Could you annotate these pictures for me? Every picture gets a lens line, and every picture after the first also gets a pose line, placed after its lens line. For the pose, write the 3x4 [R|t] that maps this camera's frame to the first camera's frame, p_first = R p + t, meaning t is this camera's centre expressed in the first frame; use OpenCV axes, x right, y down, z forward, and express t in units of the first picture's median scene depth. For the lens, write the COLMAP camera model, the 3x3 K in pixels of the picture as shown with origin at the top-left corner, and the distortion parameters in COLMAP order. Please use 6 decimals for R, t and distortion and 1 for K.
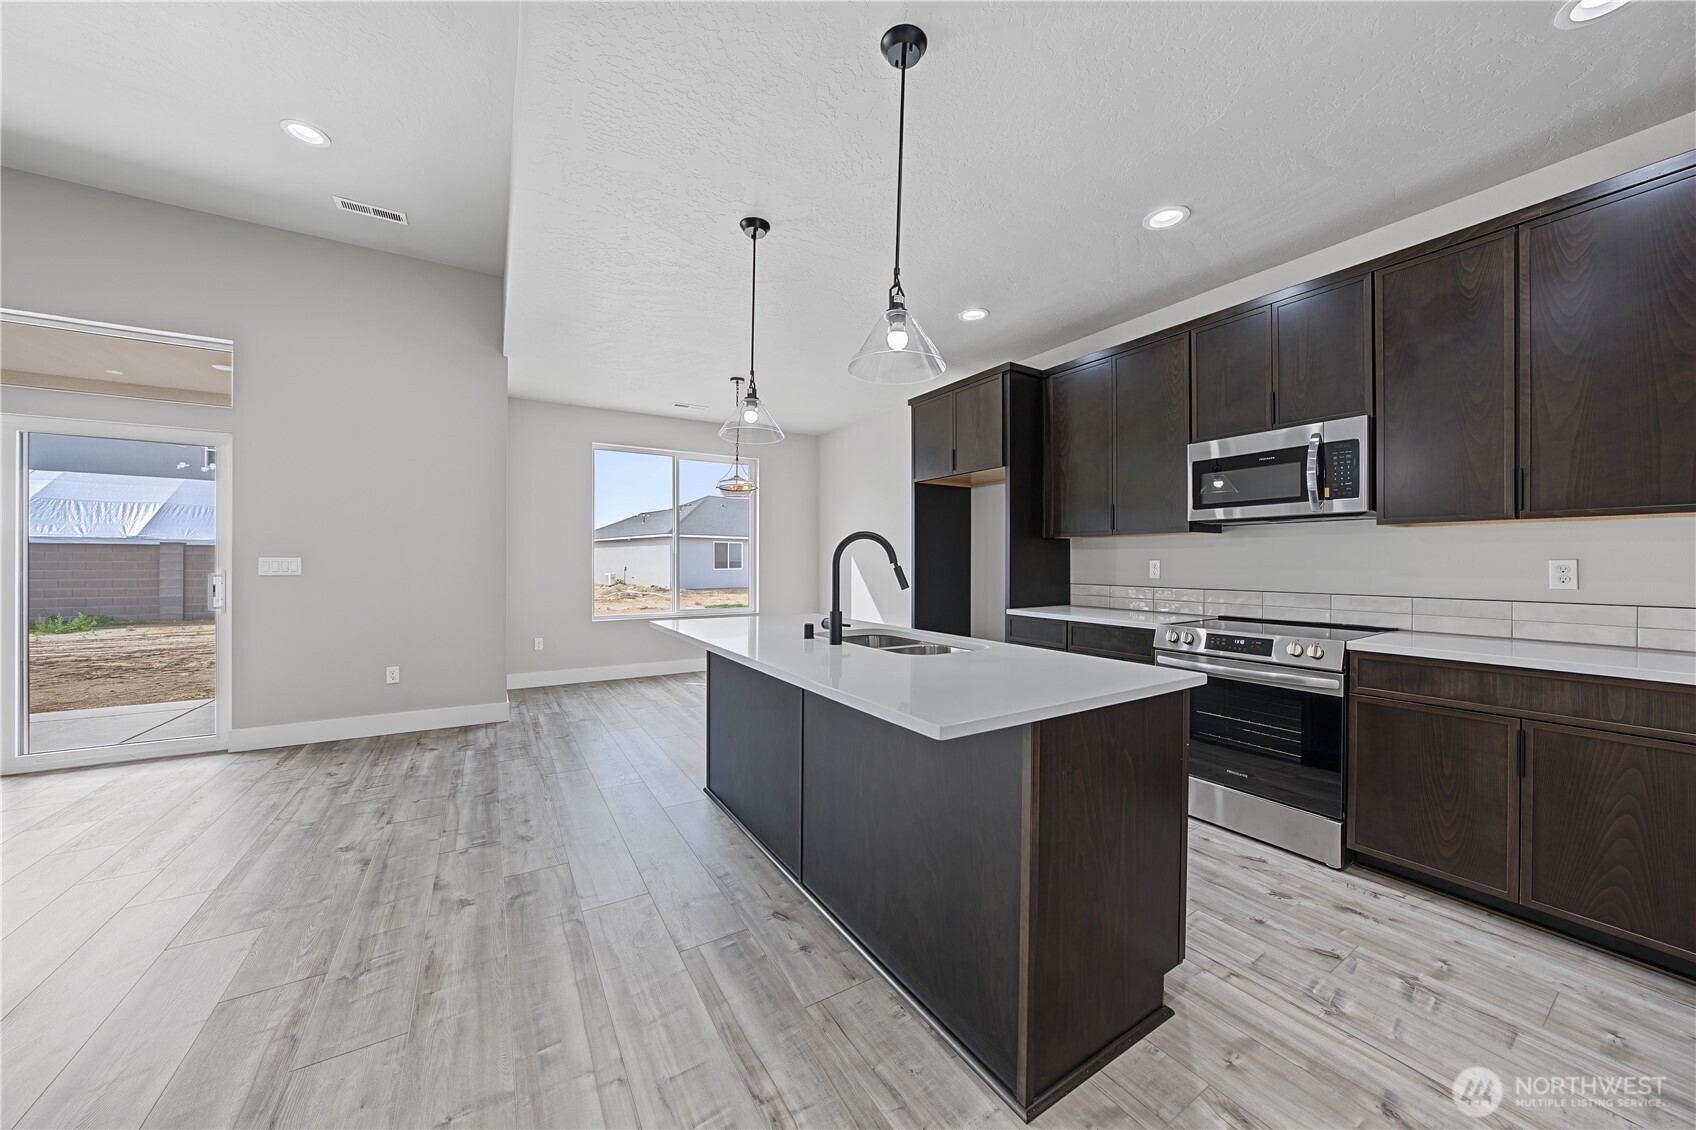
lens RADIAL K [[583.8, 0, 844.0], [0, 583.8, 565.8], [0, 0, 1]] dist [-0.027854, 0.006209]
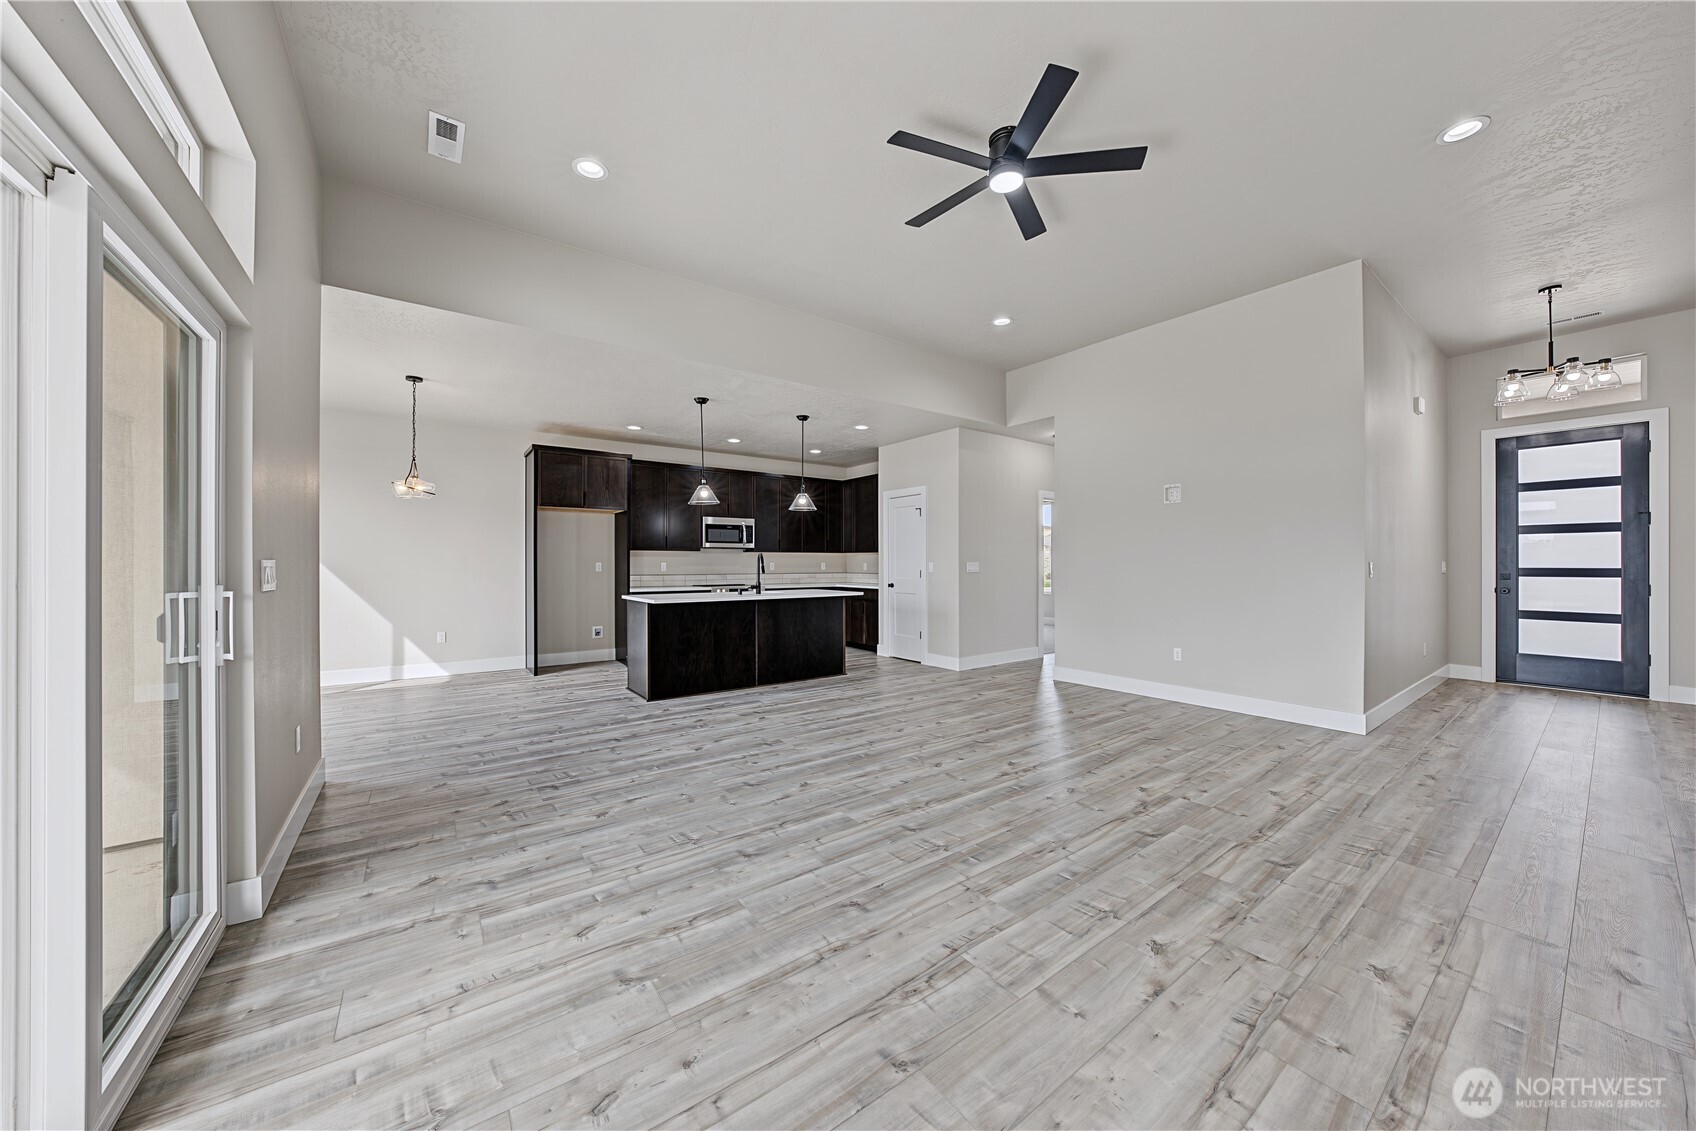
lens RADIAL K [[583.8, 0, 853.5], [0, 583.8, 572.9], [0, 0, 1]] dist [-0.027854, 0.006209]
pose [[-0.084463, -0.019044, 0.996245, -2.296179], [0.007499, 0.999777, 0.019747, -0.011694], [-0.996398, 0.009139, -0.084301, 0.655797]]
